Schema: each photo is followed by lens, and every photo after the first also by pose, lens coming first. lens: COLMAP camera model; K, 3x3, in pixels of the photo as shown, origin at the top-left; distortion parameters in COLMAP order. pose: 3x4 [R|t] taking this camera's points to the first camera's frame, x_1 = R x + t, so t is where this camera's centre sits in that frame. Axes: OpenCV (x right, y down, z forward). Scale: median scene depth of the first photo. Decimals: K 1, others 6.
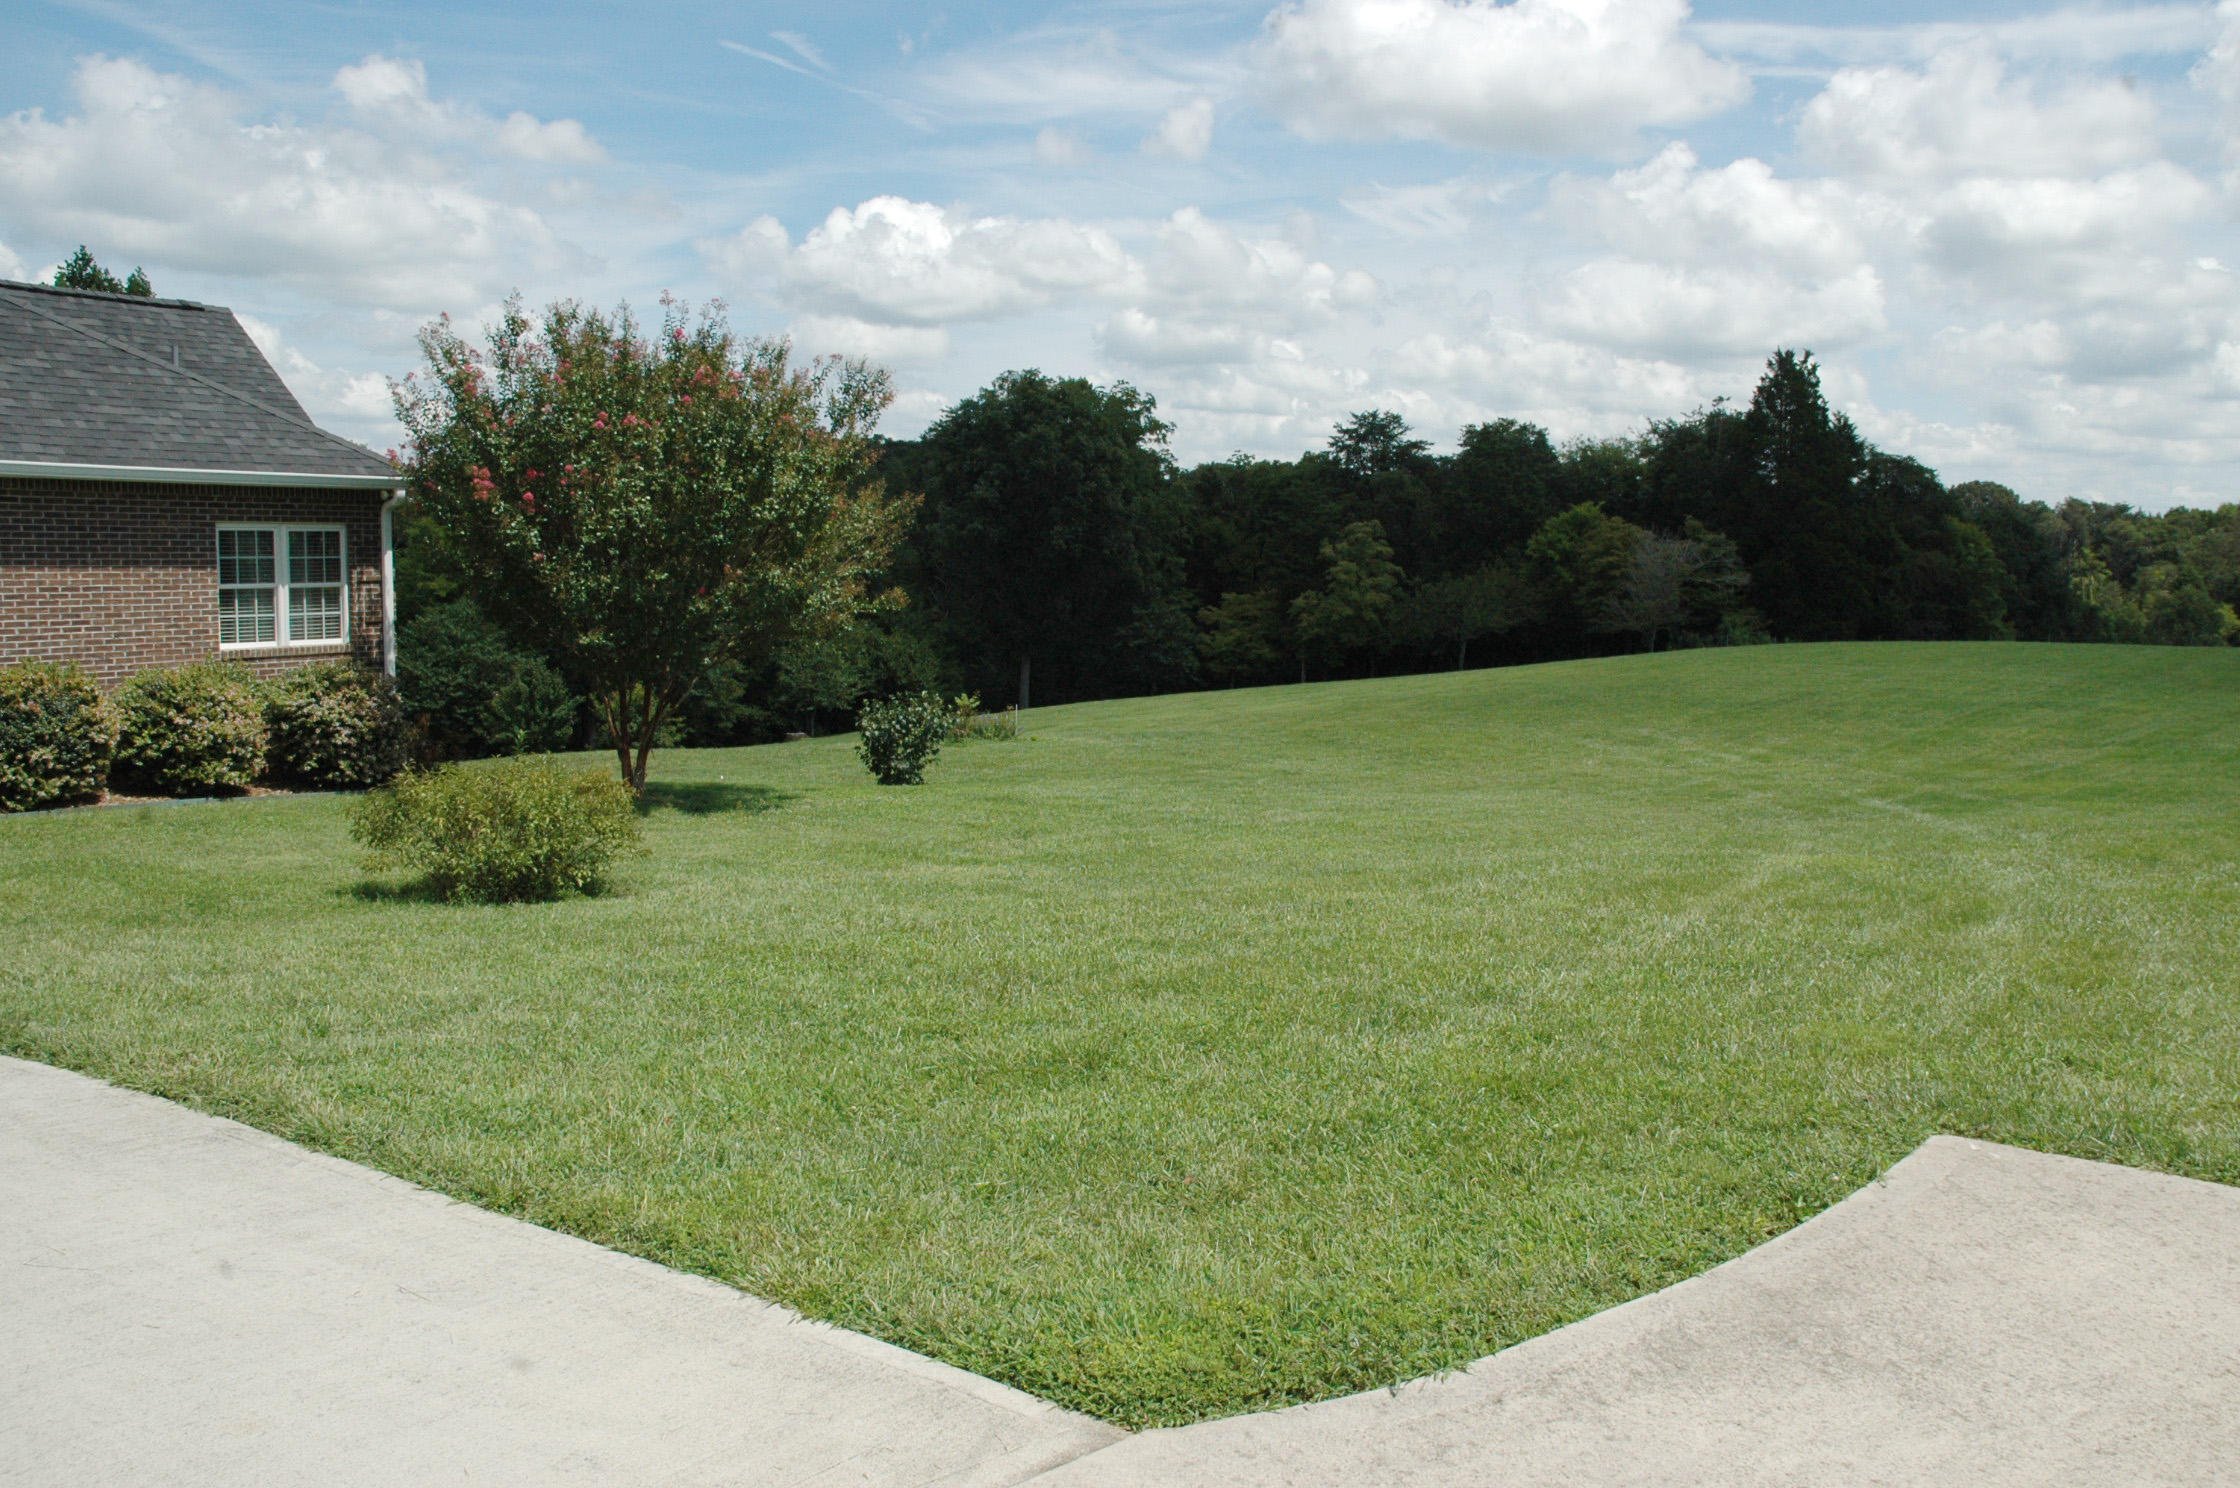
lens RADIAL K [[1699.8, 0, 1170.8], [0, 1699.8, 735.3], [0, 0, 1]] dist [-0.190904, 0.161255]
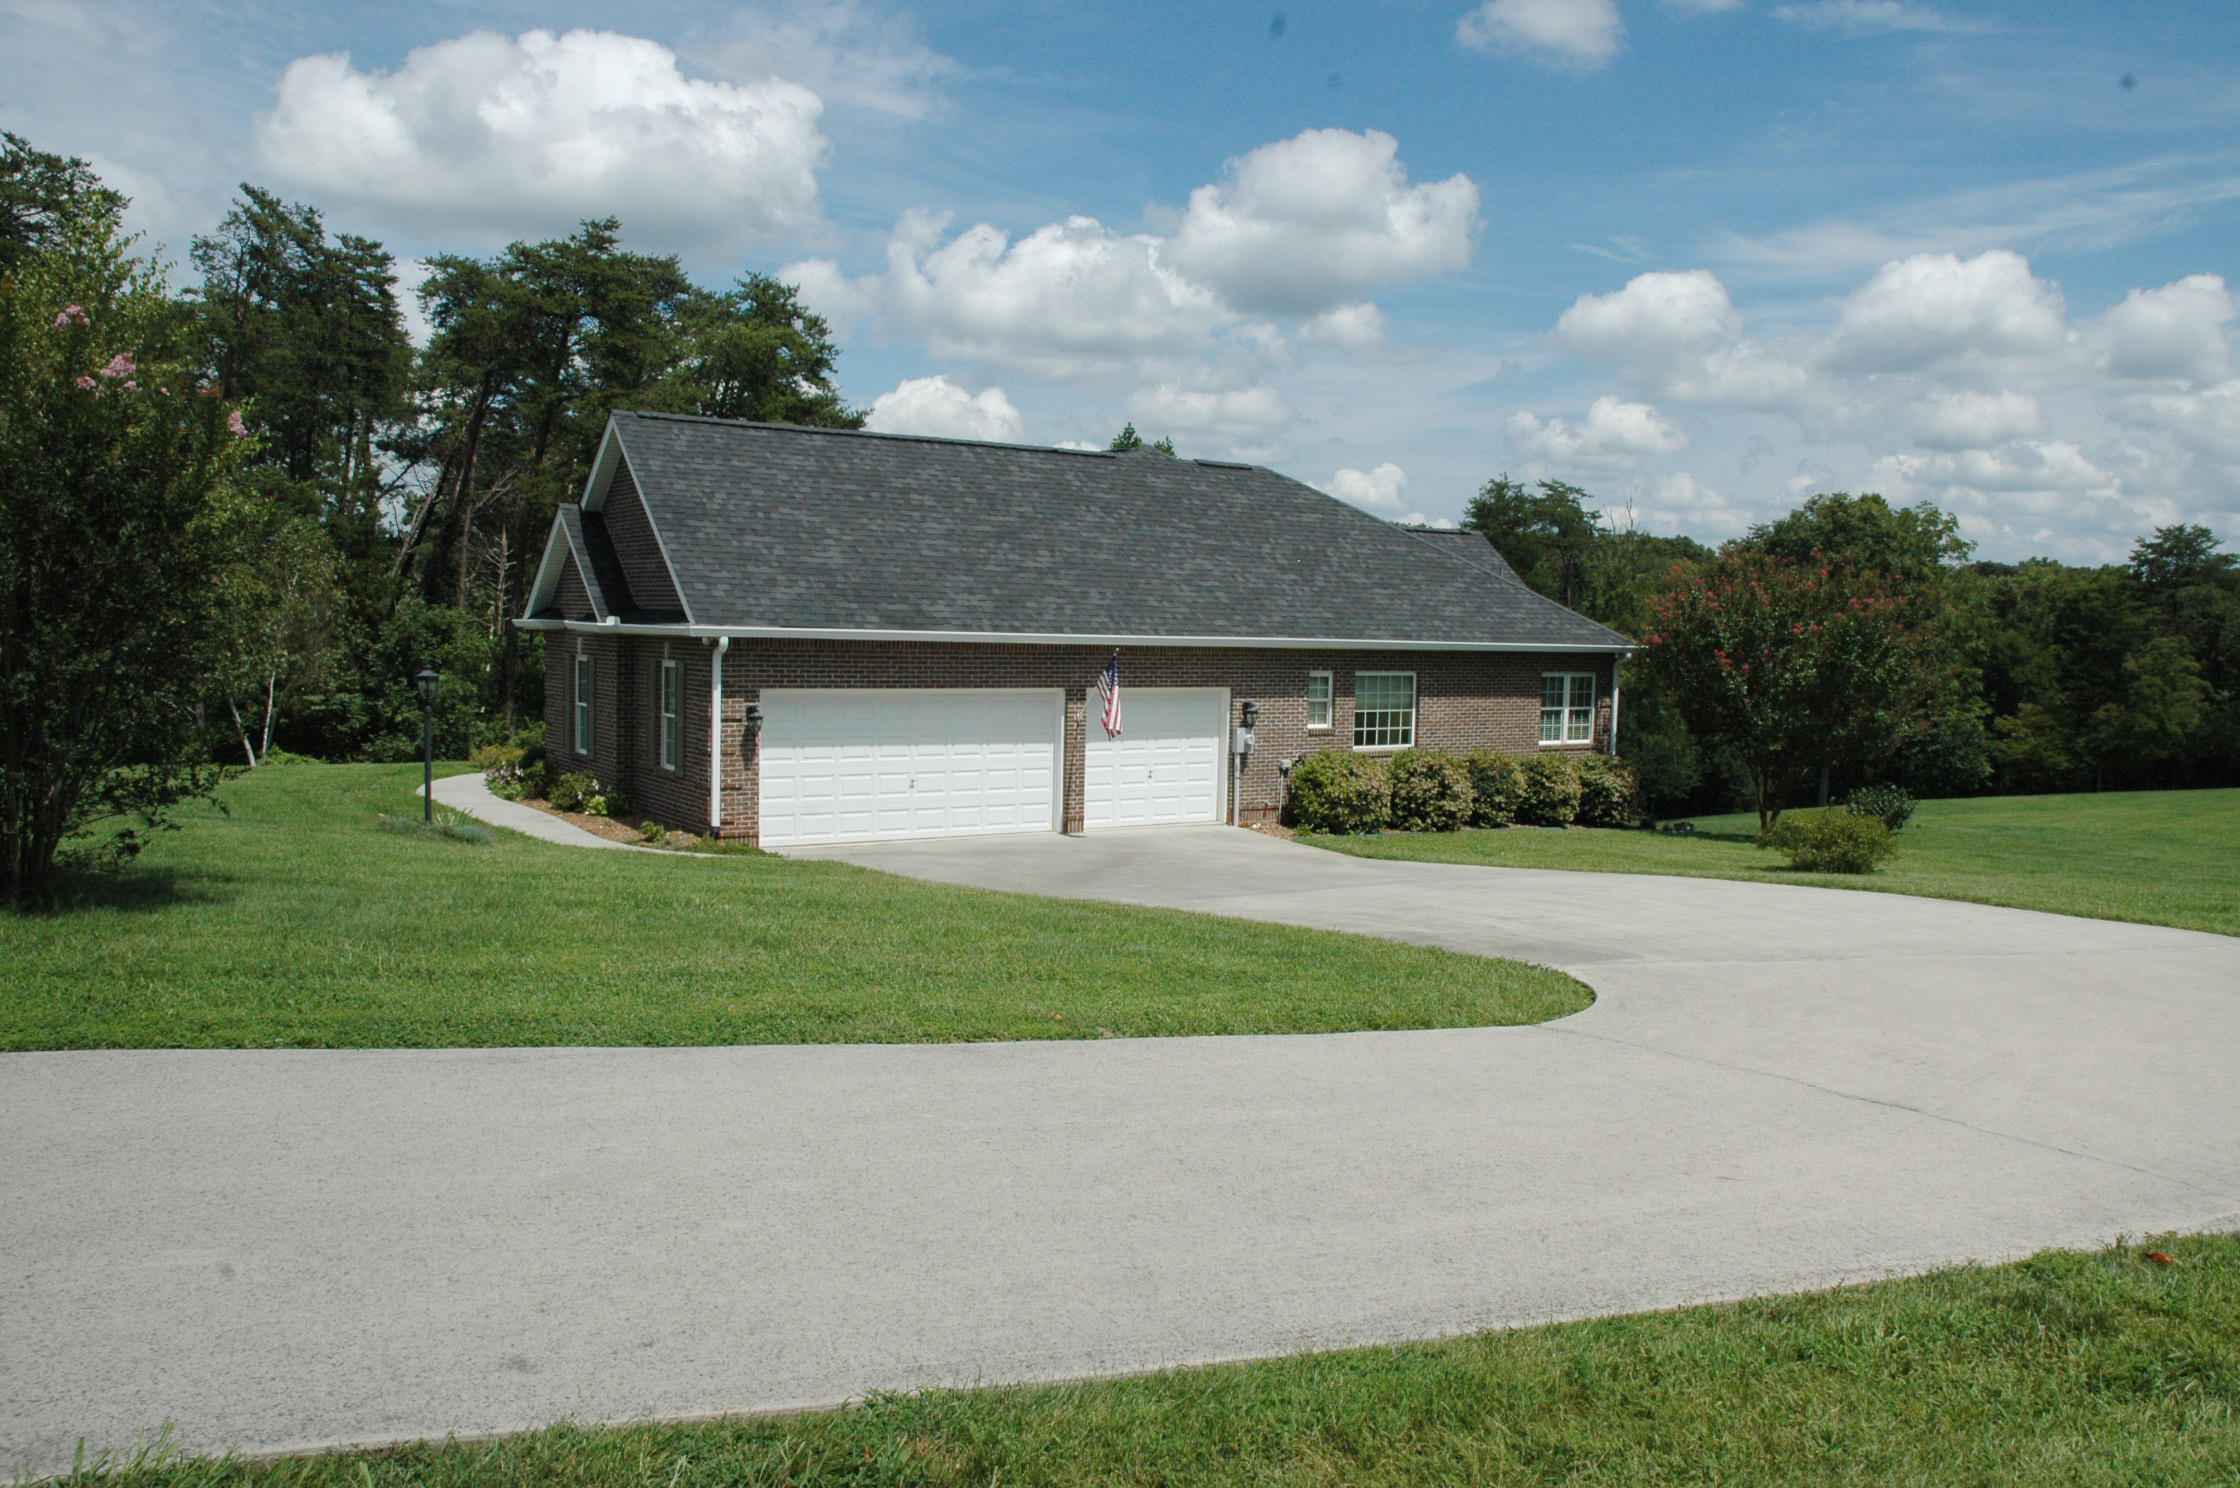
lens RADIAL K [[1699.8, 0, 1170.8], [0, 1699.8, 735.3], [0, 0, 1]] dist [-0.190904, 0.161255]
pose [[0.910963, 0.032281, -0.411224, -0.032937], [-0.053831, 0.997711, -0.040929, 0.005489], [0.408961, 0.059422, 0.910615, -0.135416]]
